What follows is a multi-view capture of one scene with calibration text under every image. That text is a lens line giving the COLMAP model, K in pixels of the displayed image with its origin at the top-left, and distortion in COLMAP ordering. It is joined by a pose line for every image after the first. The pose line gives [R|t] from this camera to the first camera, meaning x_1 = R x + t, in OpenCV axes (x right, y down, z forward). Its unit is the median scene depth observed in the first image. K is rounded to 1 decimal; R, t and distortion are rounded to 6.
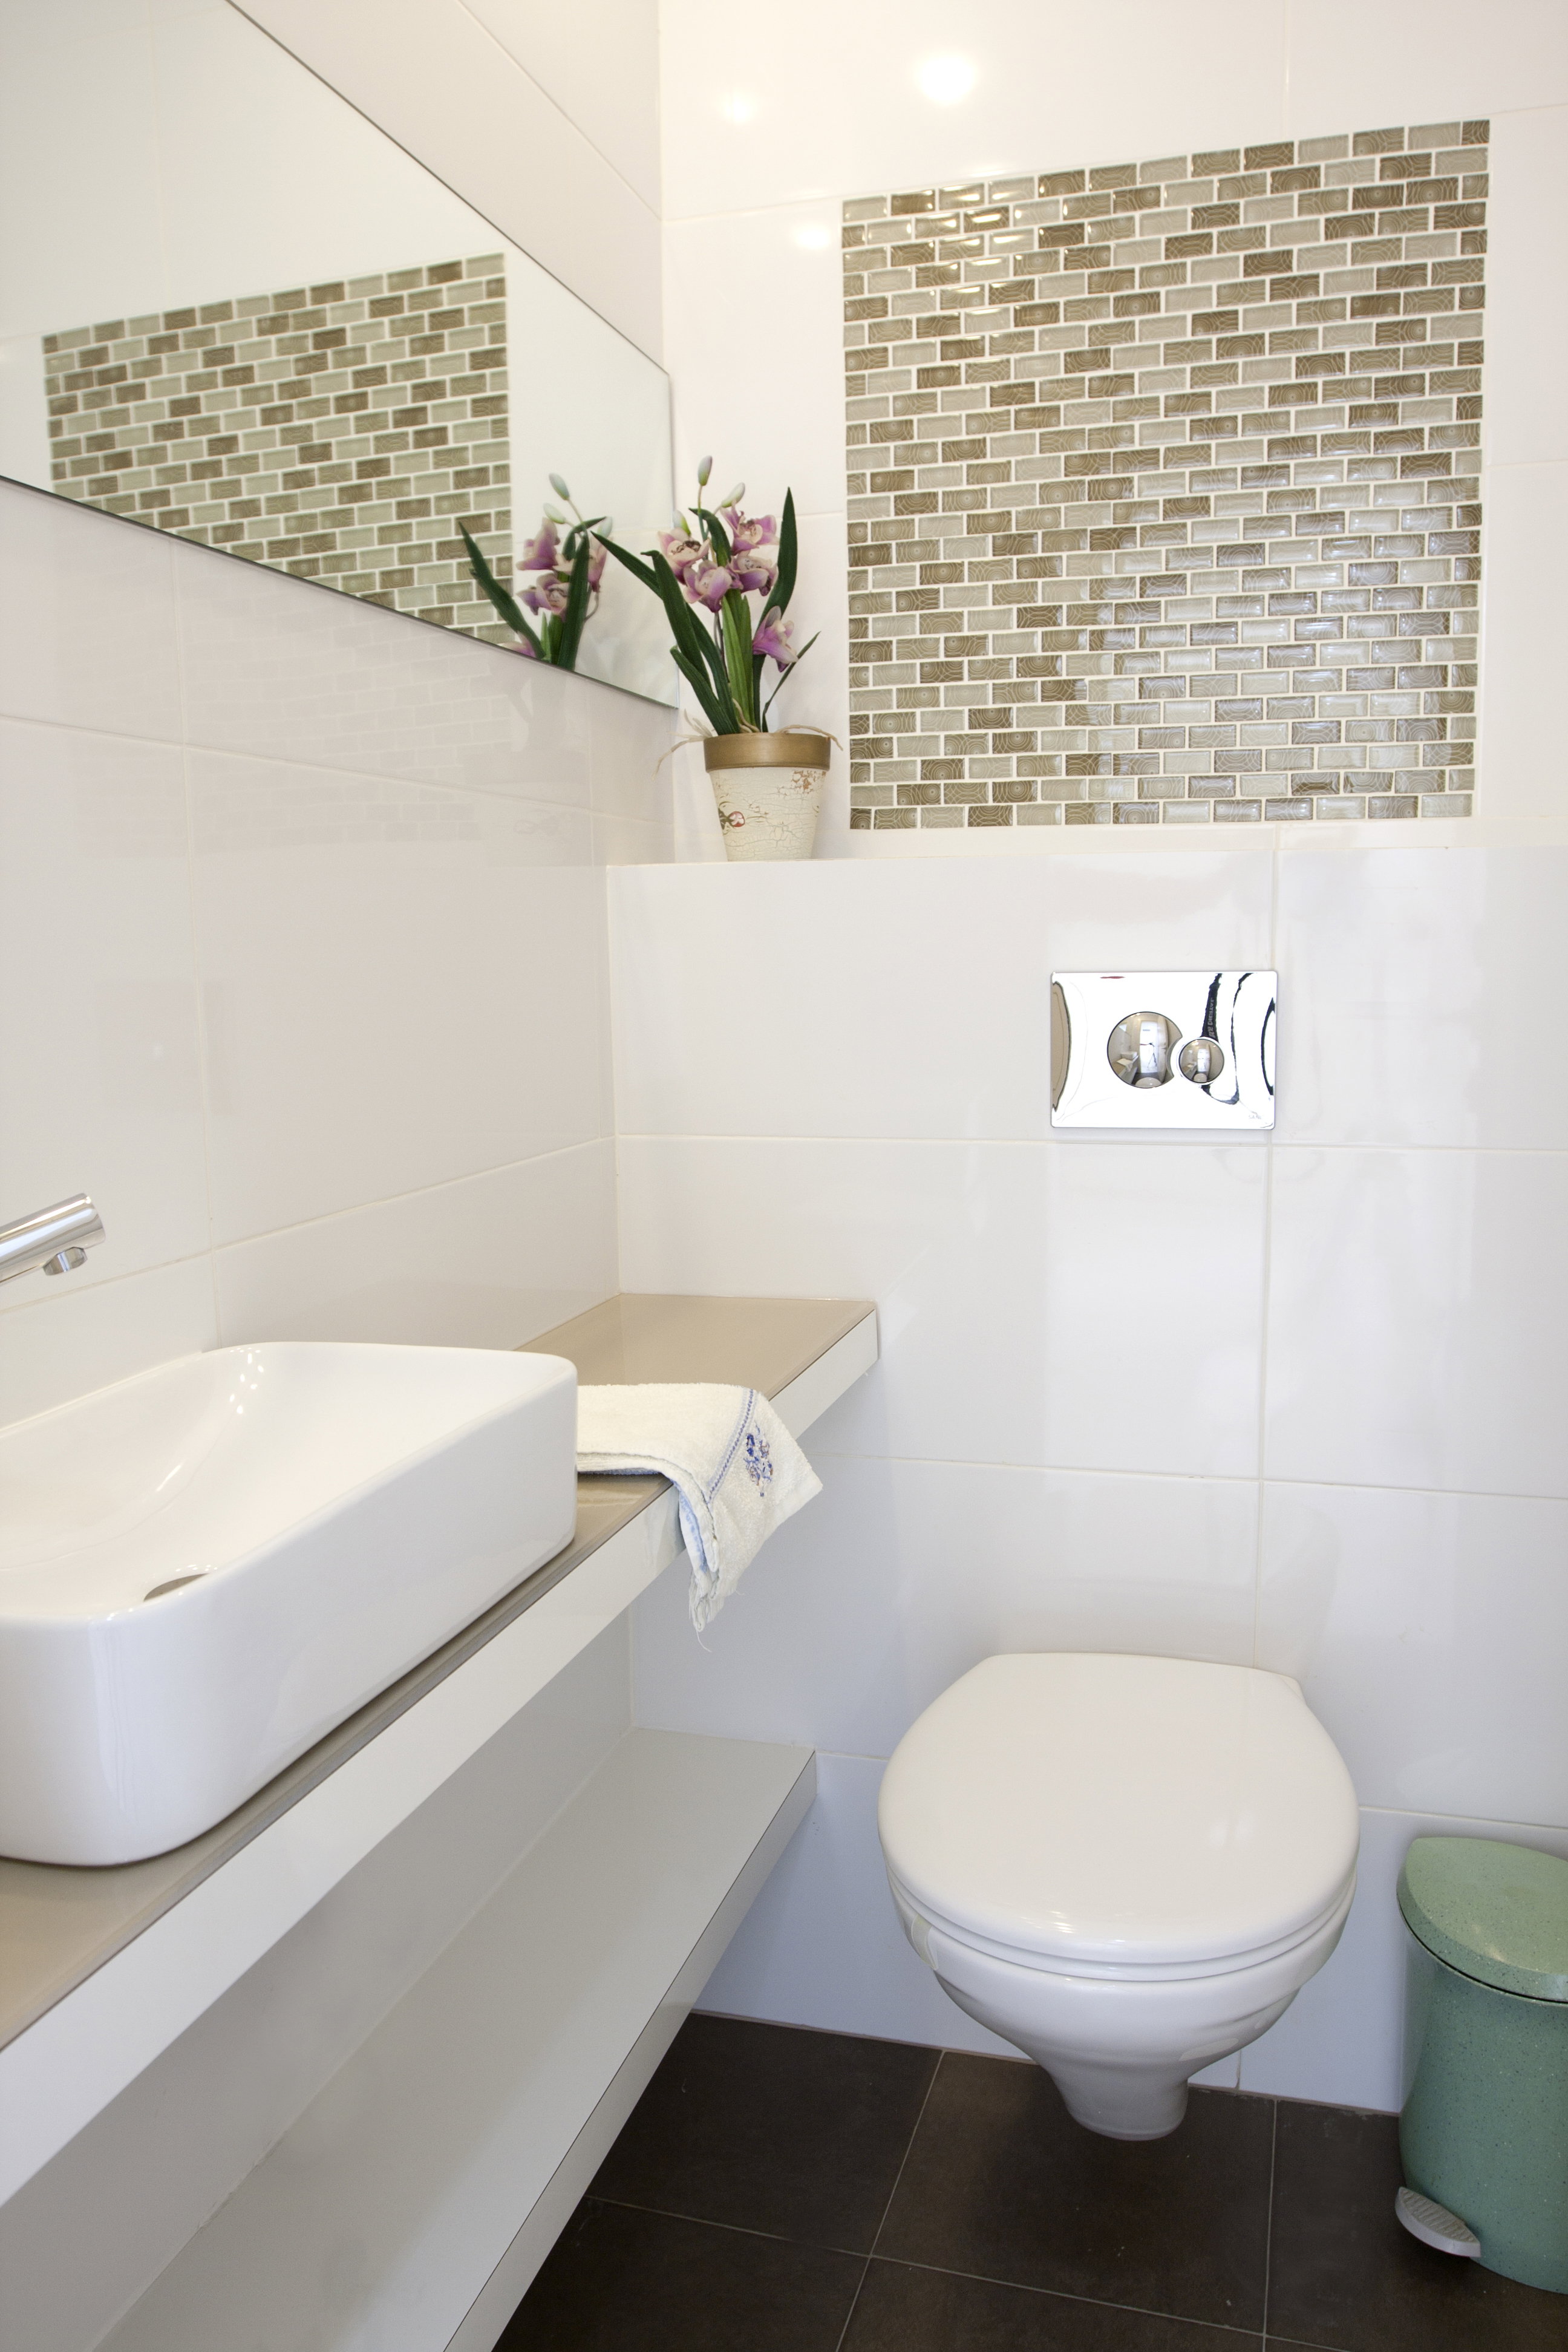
lens RADIAL K [[1823.9, 0, 784.0], [0, 1823.9, 1176.0], [0, 0, 1]] dist [-0.061840, 0.073098]
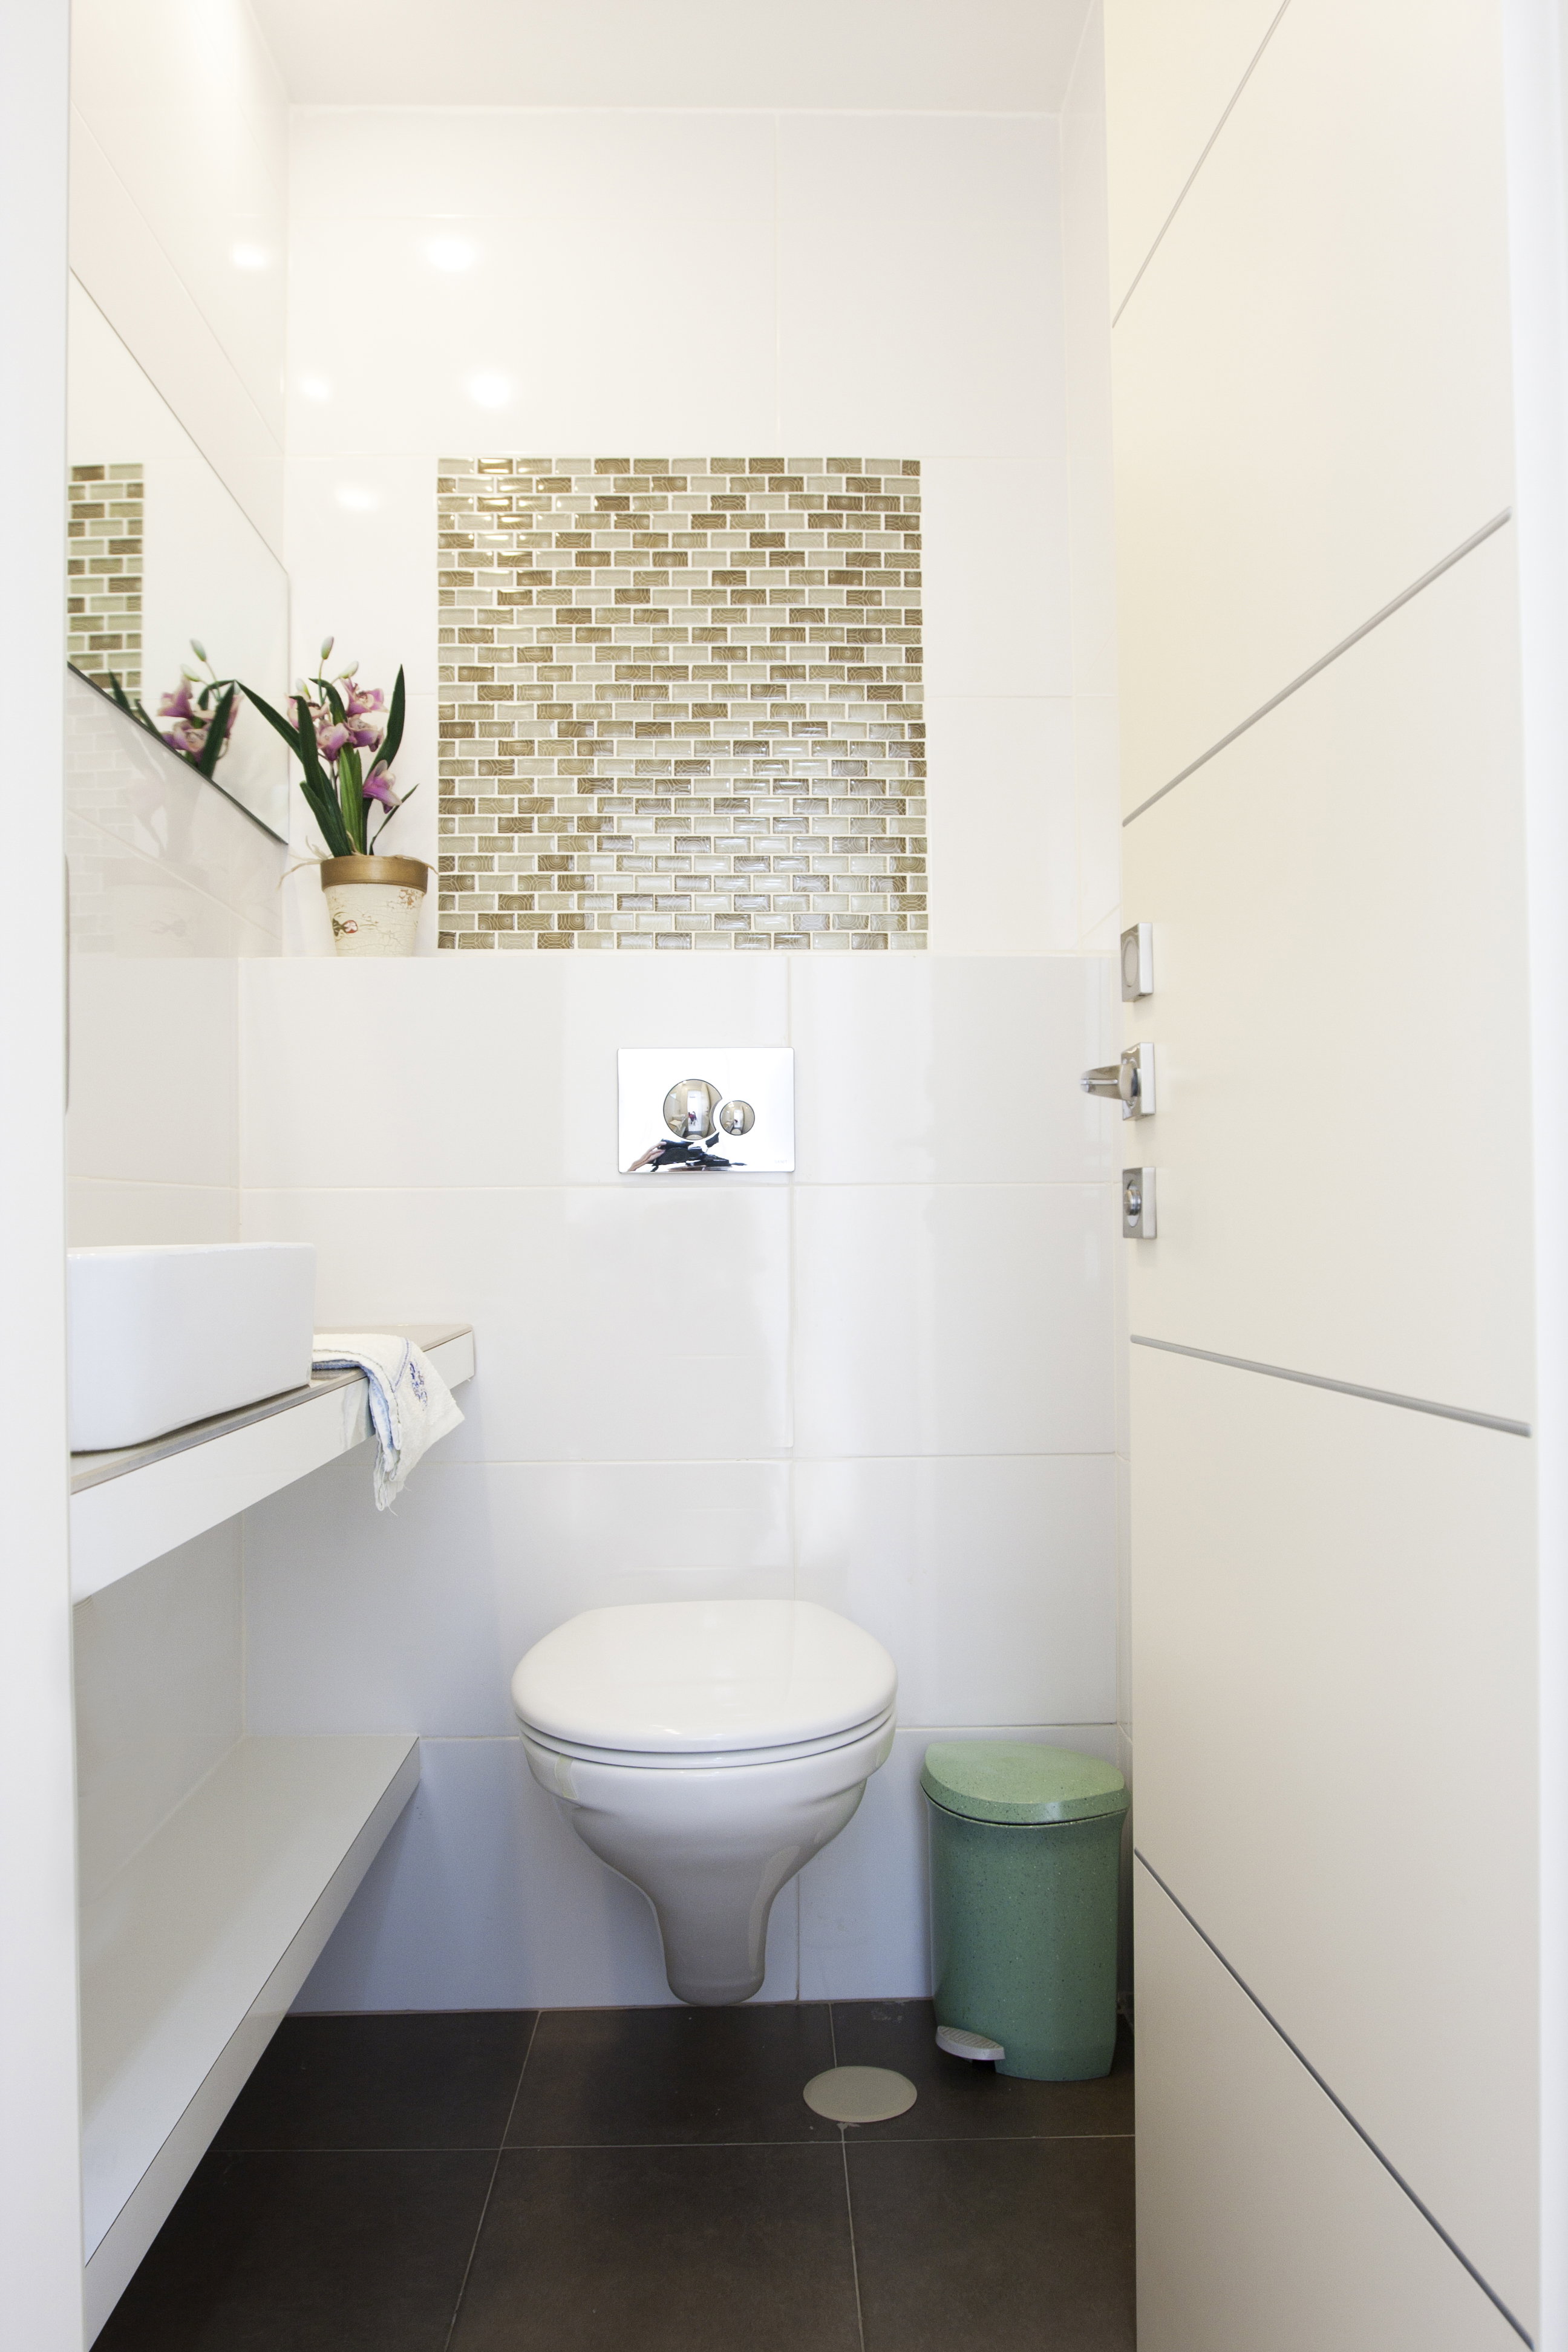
lens RADIAL K [[1823.9, 0, 784.0], [0, 1823.9, 1176.0], [0, 0, 1]] dist [-0.061840, 0.073098]
pose [[0.952316, 0.017156, 0.304630, -0.116765], [0.031956, 0.987319, -0.155501, 0.162332], [-0.303434, 0.157821, 0.939692, -0.184628]]
